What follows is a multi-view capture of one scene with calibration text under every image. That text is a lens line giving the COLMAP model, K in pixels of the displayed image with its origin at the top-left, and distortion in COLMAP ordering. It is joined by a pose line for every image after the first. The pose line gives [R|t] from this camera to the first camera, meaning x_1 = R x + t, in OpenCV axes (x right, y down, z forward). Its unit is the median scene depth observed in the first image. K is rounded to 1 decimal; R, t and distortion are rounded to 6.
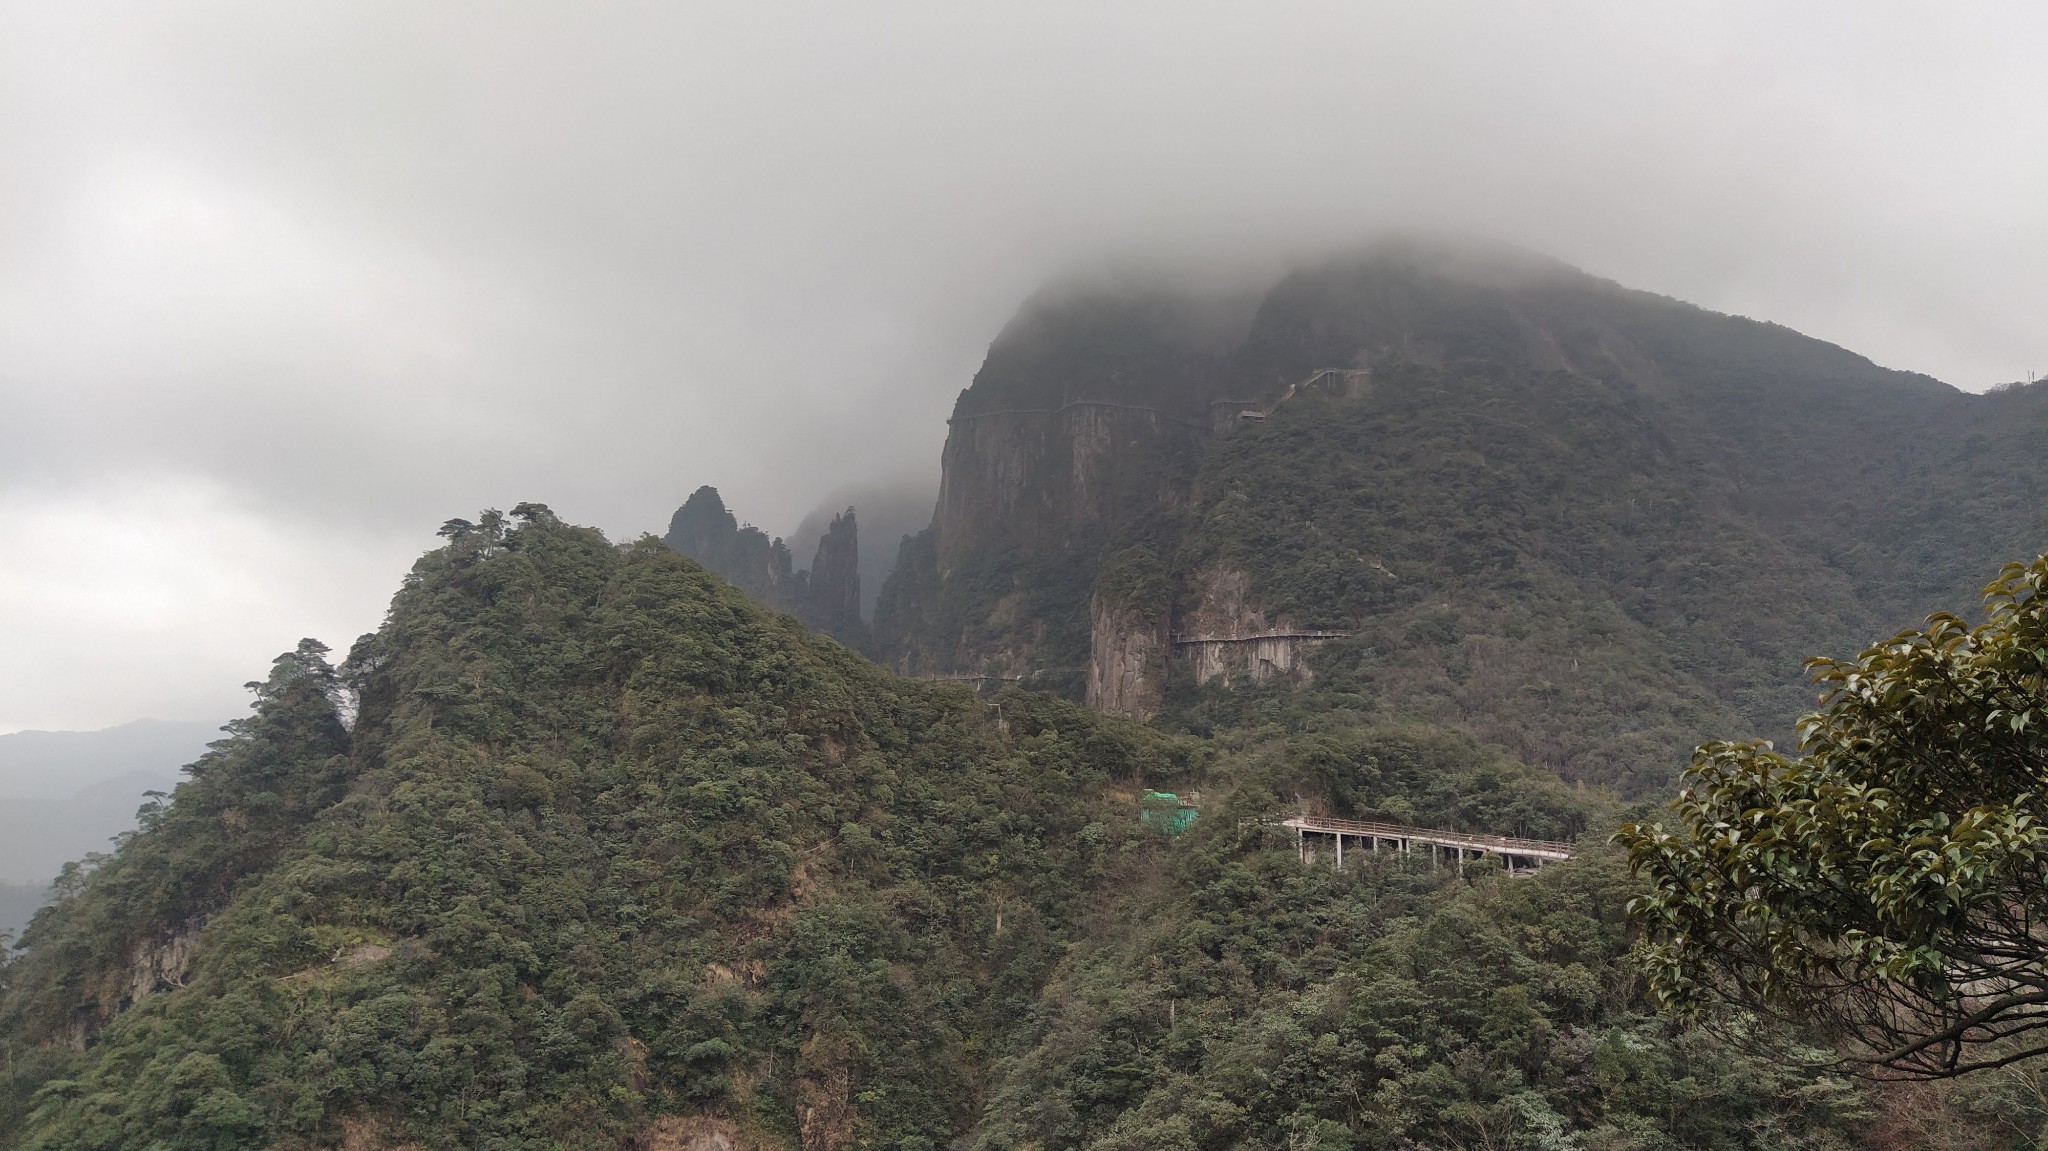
lens RADIAL K [[1512.4, 0, 1081.9], [0, 1512.4, 577.2], [0, 0, 1]] dist [0.071724, -0.098805]
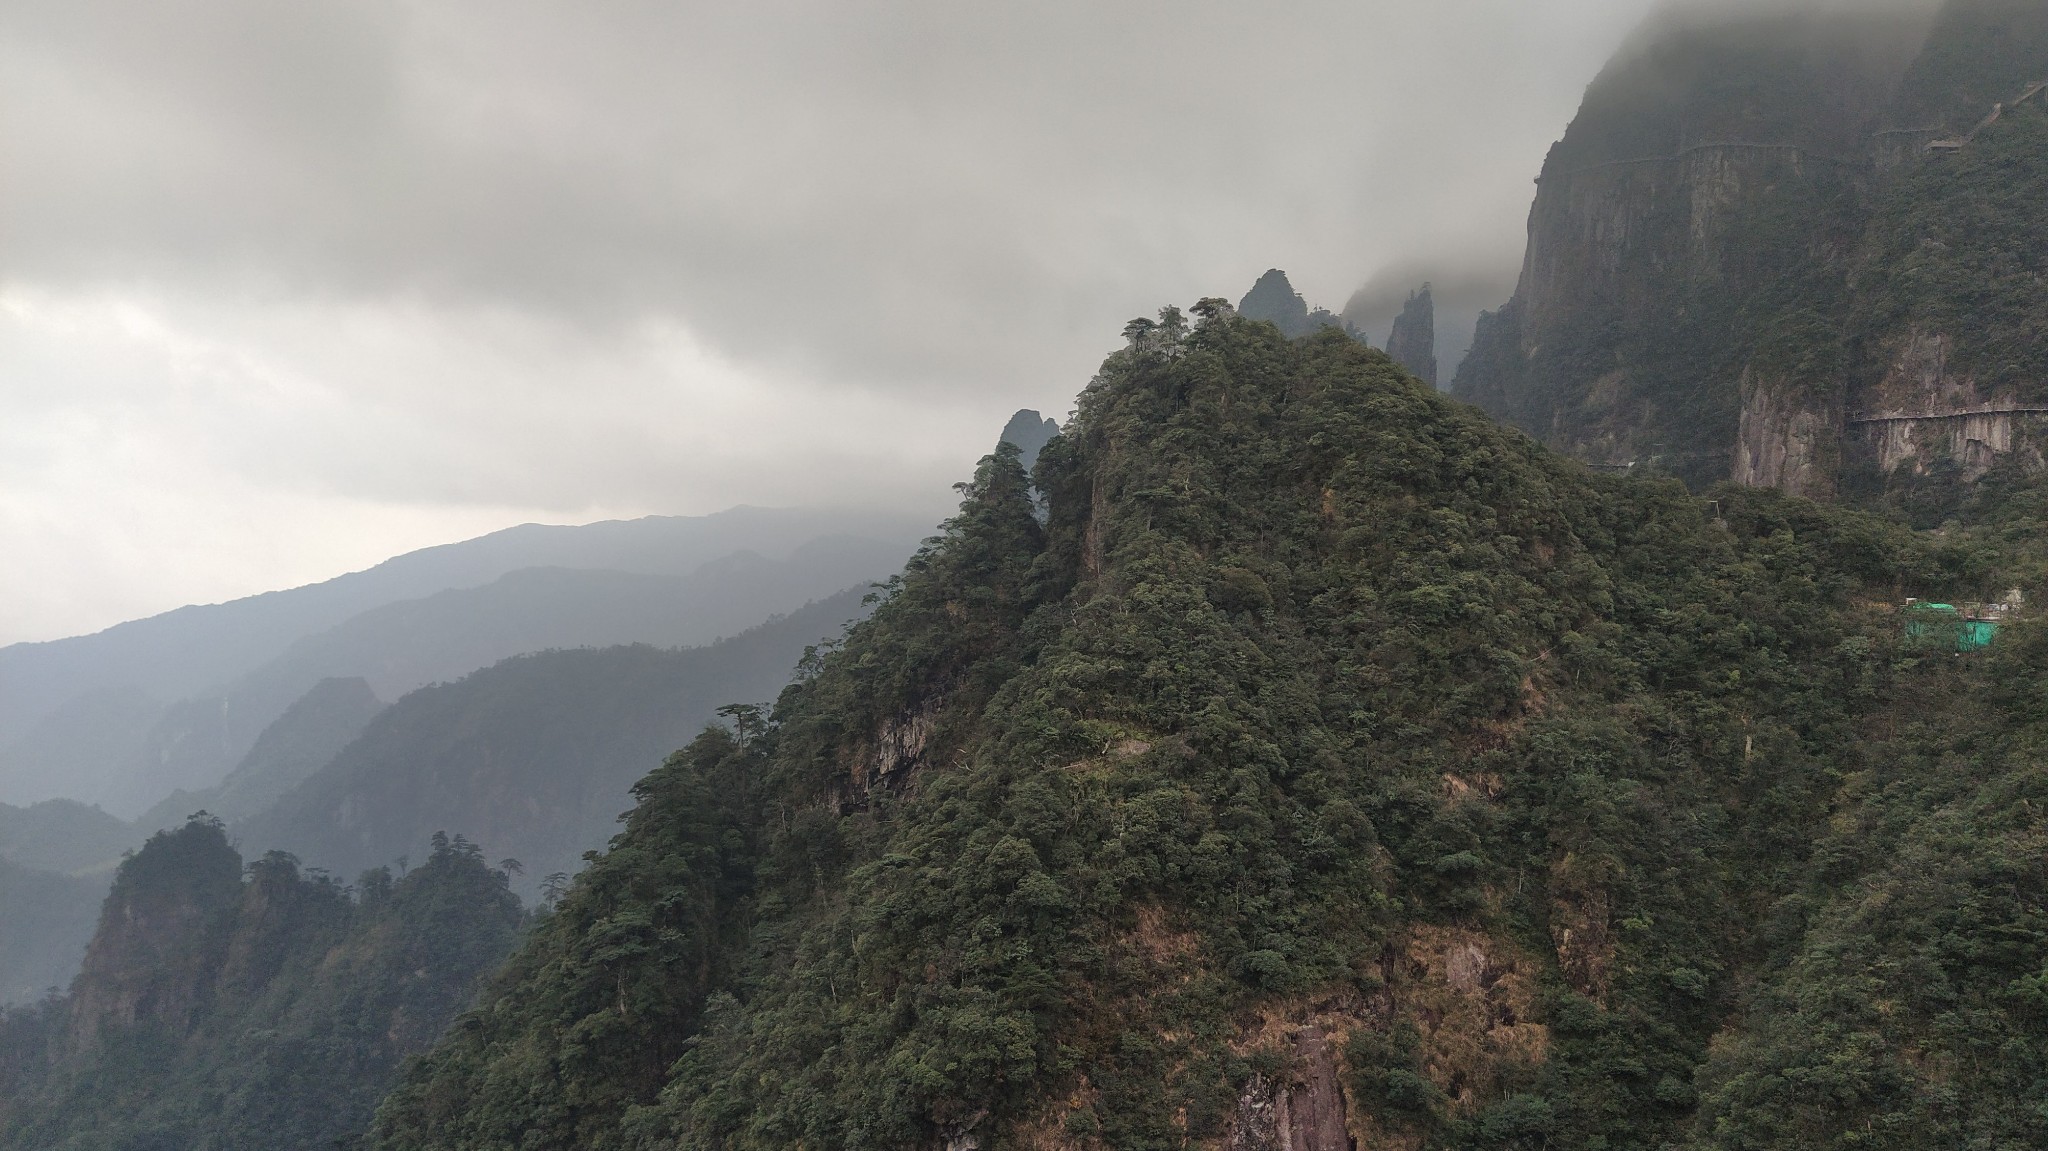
lens RADIAL K [[1512.4, 0, 1011.2], [0, 1512.4, 573.5], [0, 0, 1]] dist [0.071724, -0.098805]
pose [[0.945255, 0.011244, -0.326140, -0.170912], [0.035191, 0.990066, 0.136127, -0.011377], [0.324431, -0.140152, 0.935469, 0.024437]]
